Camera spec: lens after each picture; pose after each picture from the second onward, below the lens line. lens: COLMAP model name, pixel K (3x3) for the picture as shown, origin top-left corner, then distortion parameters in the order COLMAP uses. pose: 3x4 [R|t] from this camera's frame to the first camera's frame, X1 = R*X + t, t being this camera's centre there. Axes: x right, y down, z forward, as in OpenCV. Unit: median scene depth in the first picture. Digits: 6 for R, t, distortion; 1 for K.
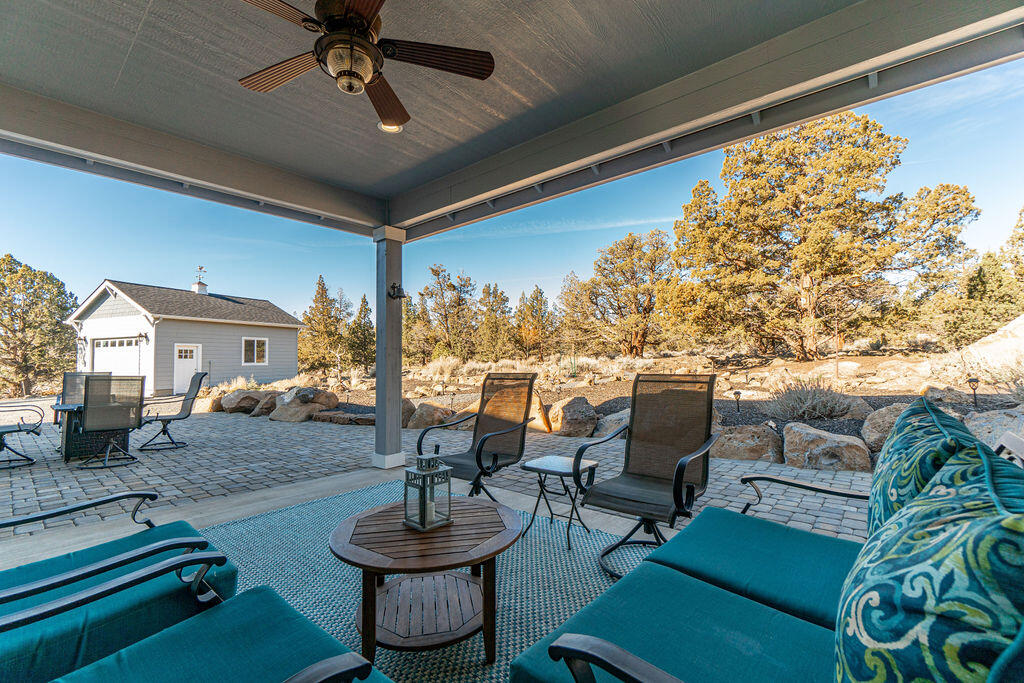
lens RADIAL K [[438.0, 0, 520.4], [0, 438.0, 340.2], [0, 0, 1]] dist [-0.001967, 0.000025]
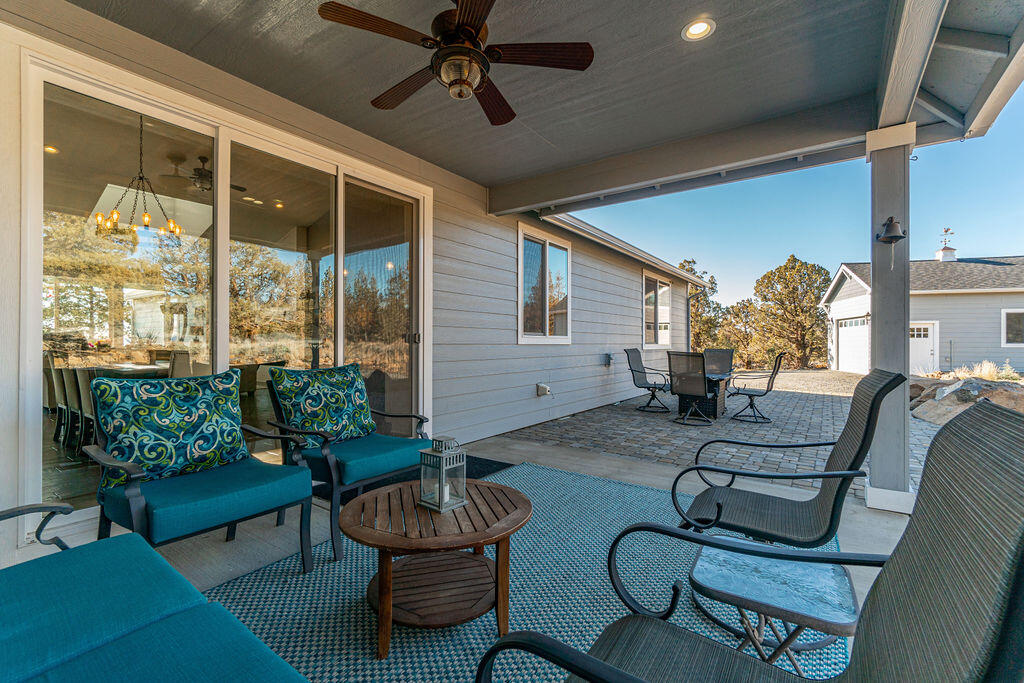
lens RADIAL K [[441.7, 0, 512.0], [0, 441.7, 341.5], [0, 0, 1]] dist [-0.001961, -0.000125]
pose [[0.054068, 0.010719, -0.998480, 0.086165], [0.041208, 0.999067, 0.012957, 0.003804], [0.997687, -0.041846, 0.053576, 0.122912]]
